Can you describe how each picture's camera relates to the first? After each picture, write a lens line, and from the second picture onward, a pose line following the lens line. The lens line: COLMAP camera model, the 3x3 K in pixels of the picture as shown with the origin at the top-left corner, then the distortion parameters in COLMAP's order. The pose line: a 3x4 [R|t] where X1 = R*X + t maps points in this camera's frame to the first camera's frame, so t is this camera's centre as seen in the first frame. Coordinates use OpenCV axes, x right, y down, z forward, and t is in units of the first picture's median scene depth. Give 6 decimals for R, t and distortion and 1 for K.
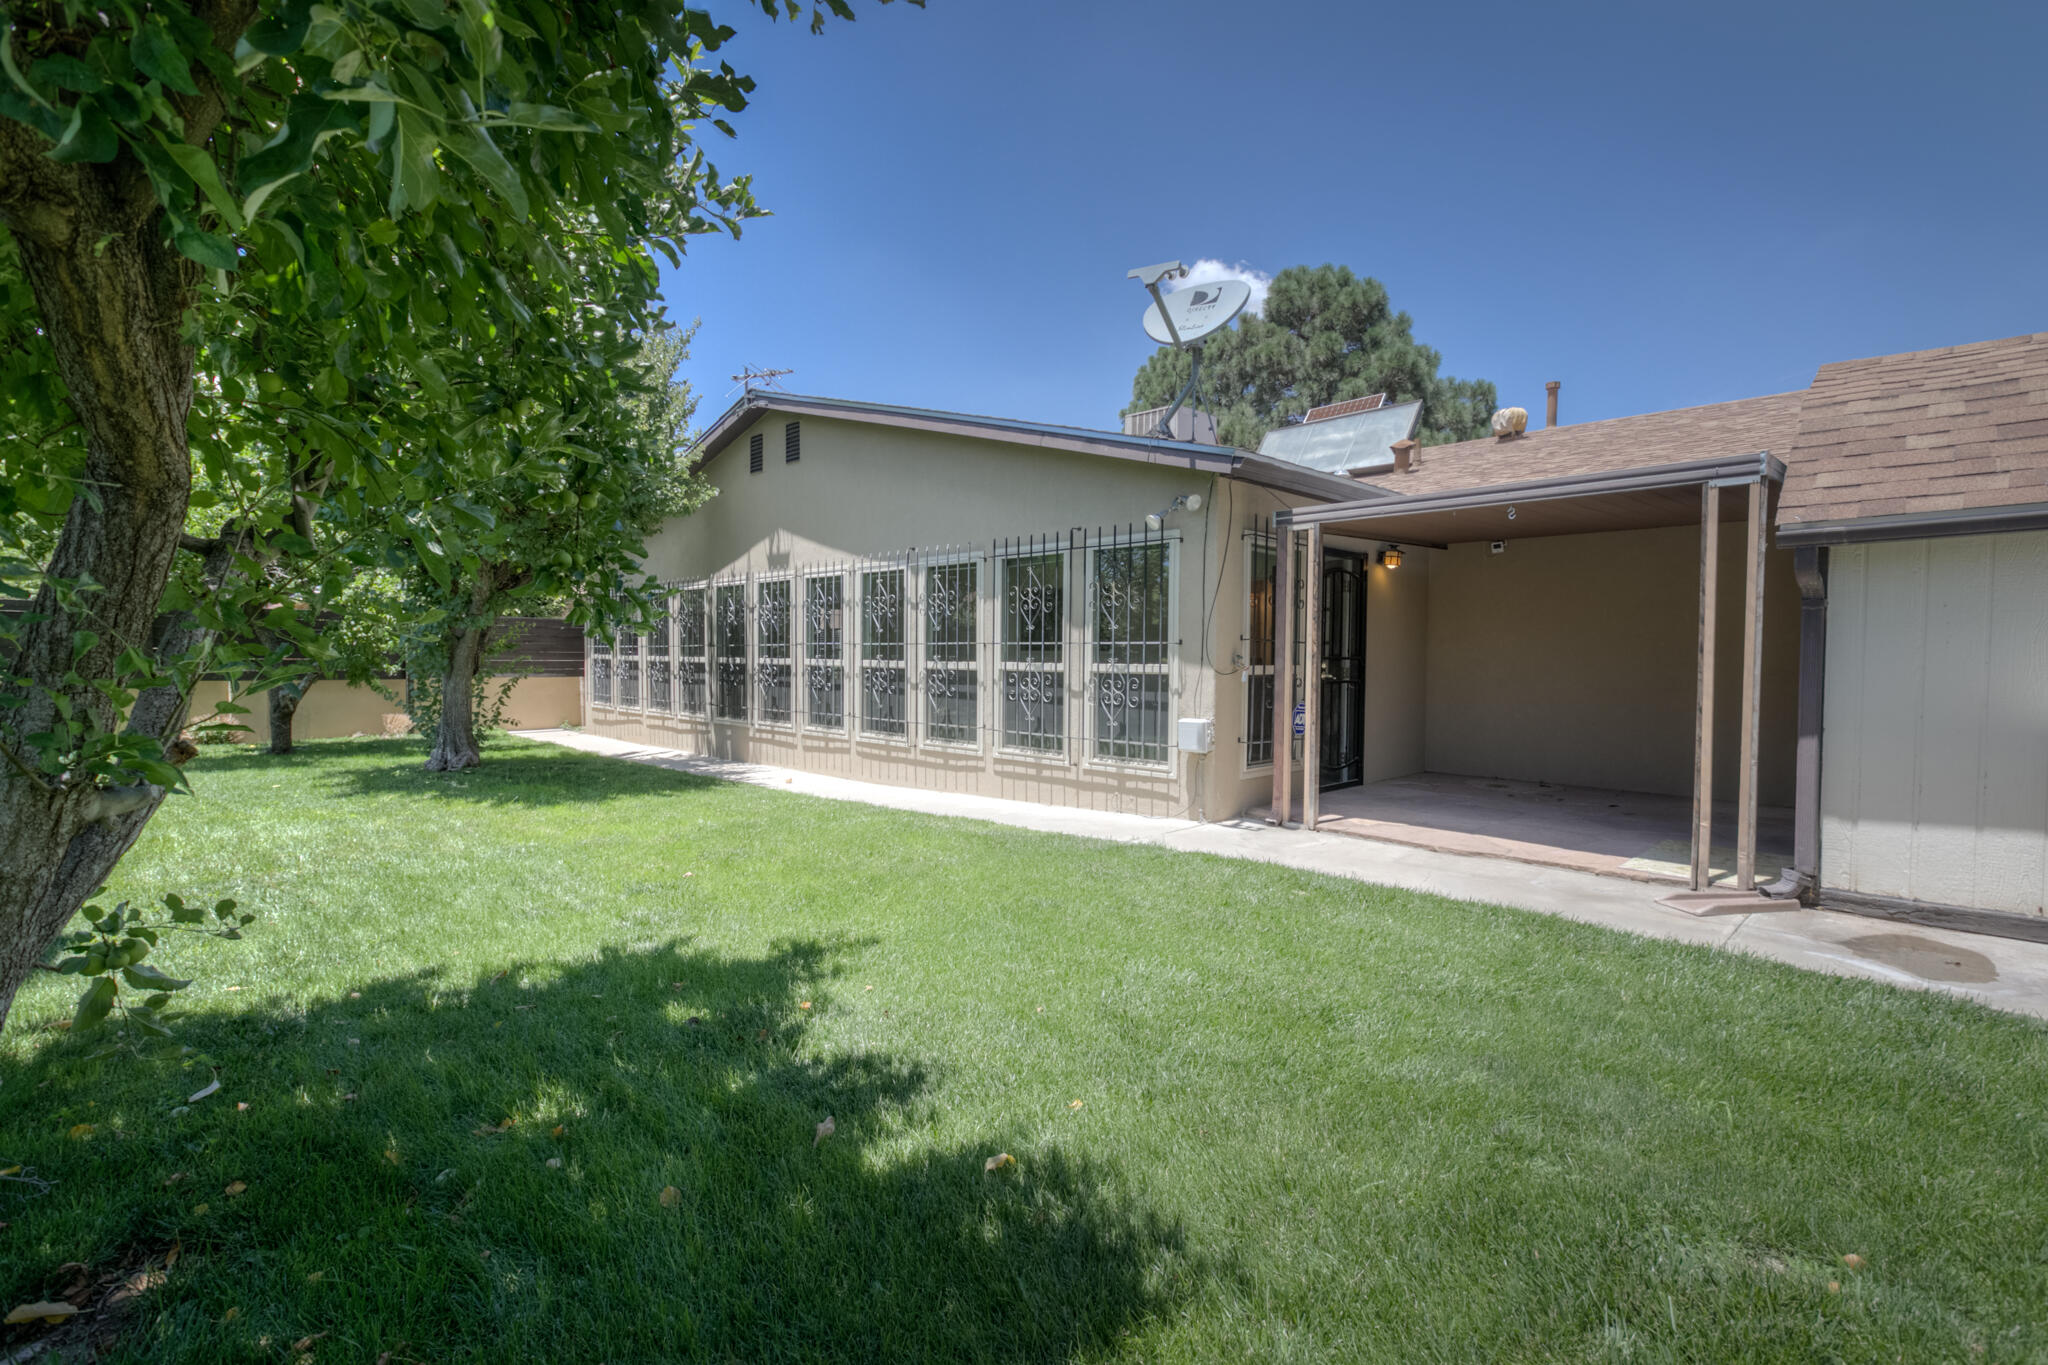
lens RADIAL K [[941.5, 0, 1016.1], [0, 941.5, 686.8], [0, 0, 1]] dist [0.003000, 0.009410]
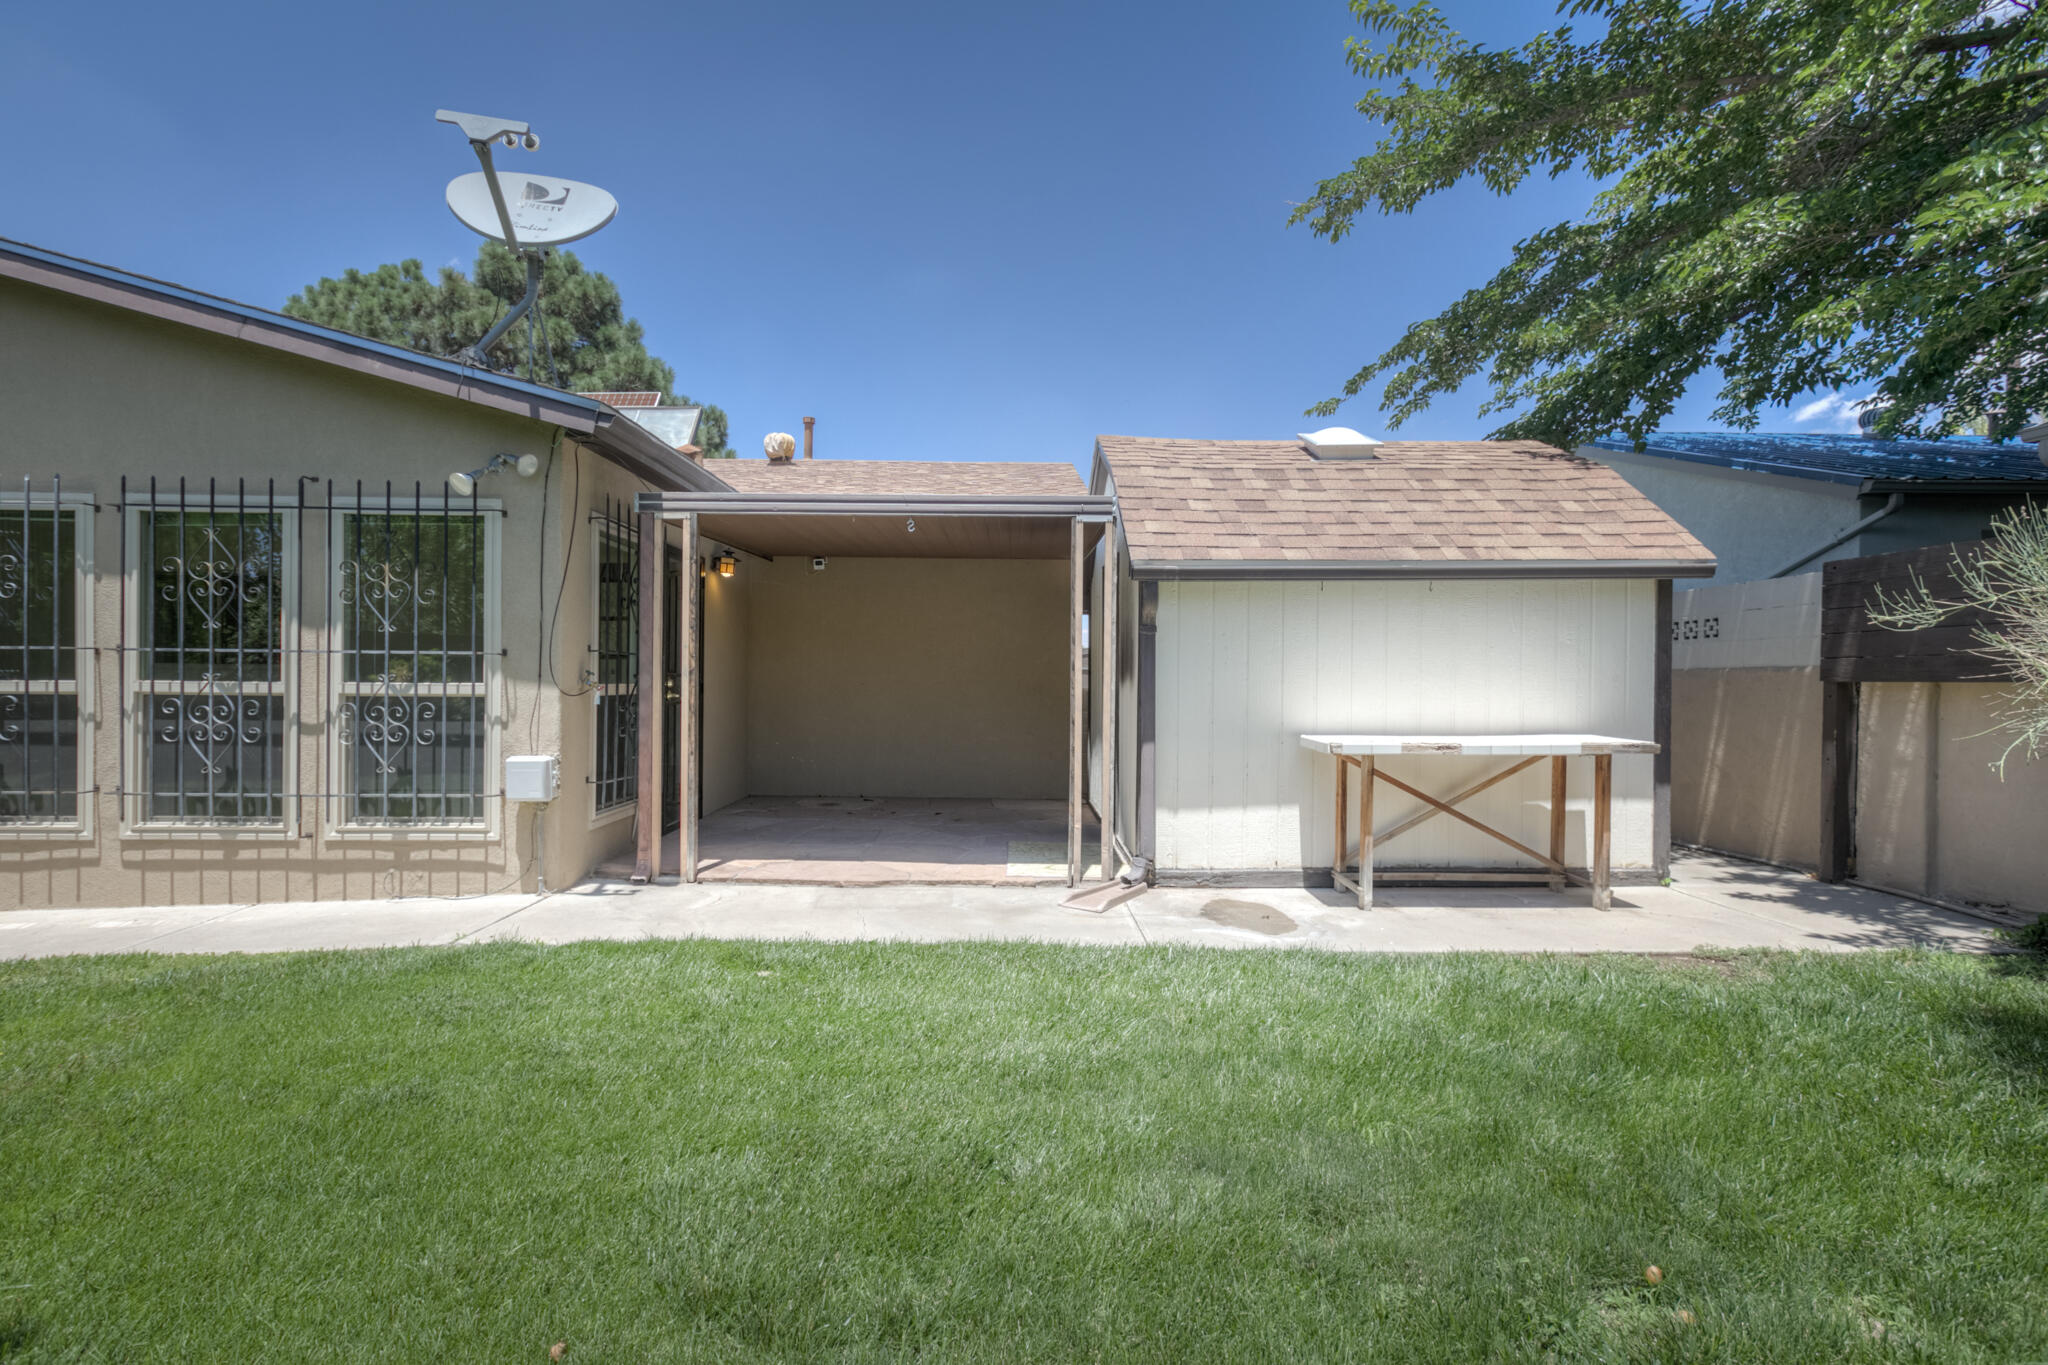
lens RADIAL K [[941.5, 0, 1016.1], [0, 941.5, 686.8], [0, 0, 1]] dist [0.003000, 0.009410]
pose [[0.692663, -0.007075, 0.721227, -0.075648], [0.020644, 0.999737, -0.010019, -0.005027], [-0.720966, 0.021829, 0.692626, 0.193291]]
